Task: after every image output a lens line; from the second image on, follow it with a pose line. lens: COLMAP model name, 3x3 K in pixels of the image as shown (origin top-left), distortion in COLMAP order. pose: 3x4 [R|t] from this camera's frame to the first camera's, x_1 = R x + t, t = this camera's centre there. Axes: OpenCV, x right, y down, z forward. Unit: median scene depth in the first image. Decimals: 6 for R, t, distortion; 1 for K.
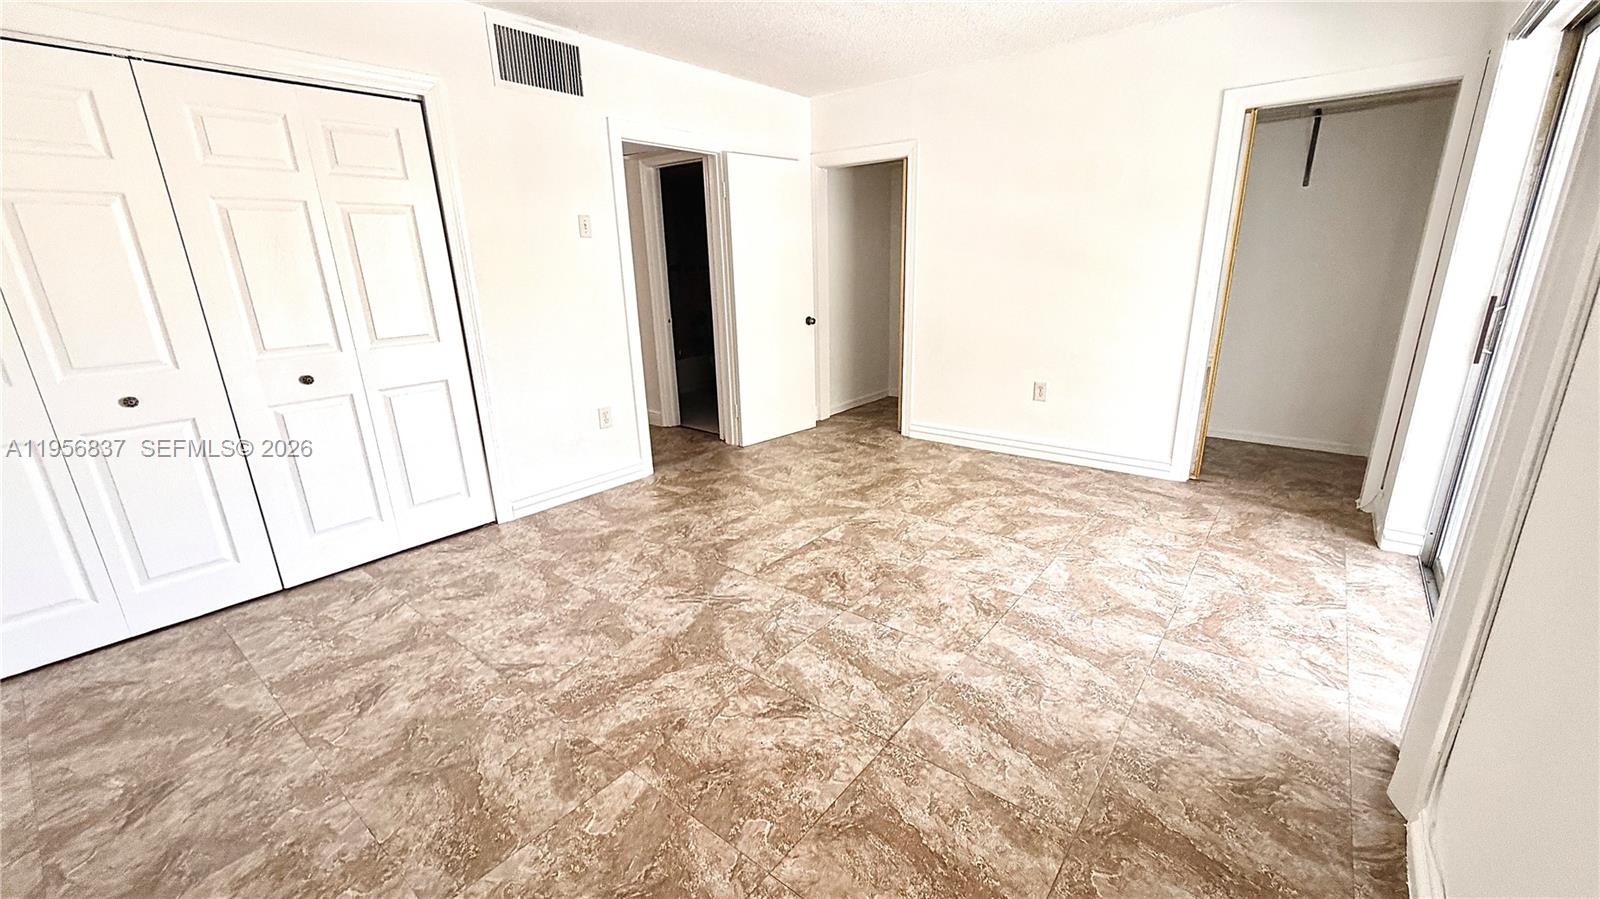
lens RADIAL K [[636.8, 0, 803.1], [0, 636.8, 444.1], [0, 0, 1]] dist [-0.001331, 0.000001]
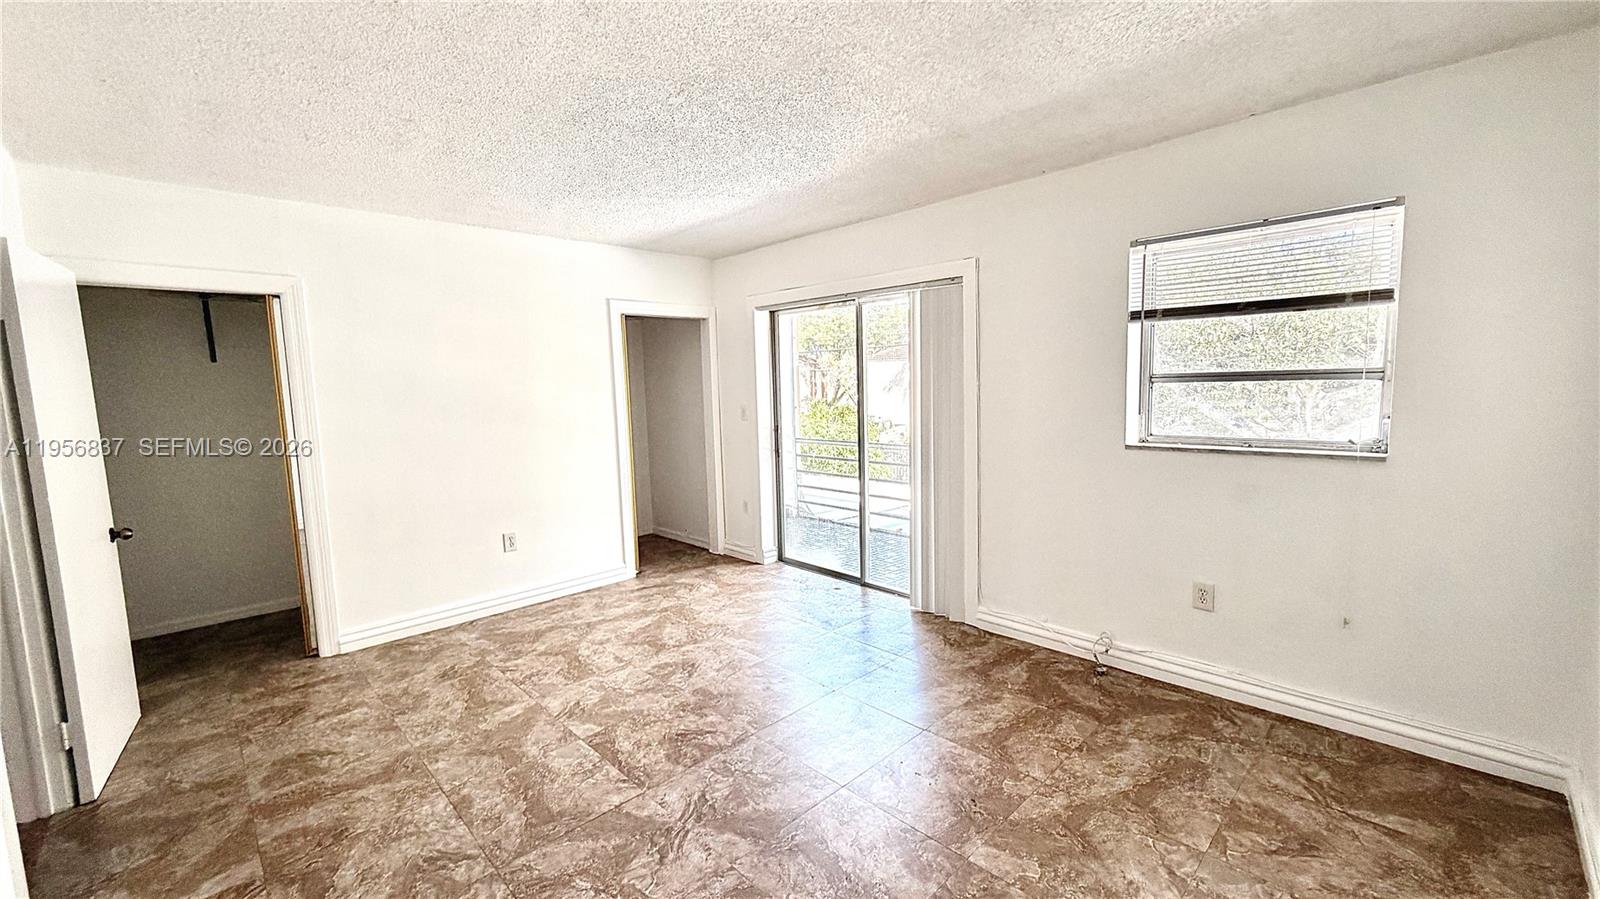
lens RADIAL K [[636.8, 0, 803.1], [0, 636.8, 455.4], [0, 0, 1]] dist [-0.001331, 0.000001]
pose [[0.124715, -0.093567, 0.987771, -0.654123], [0.297621, 0.953227, 0.052717, -0.151551], [-0.946503, 0.287407, 0.146729, 0.437690]]
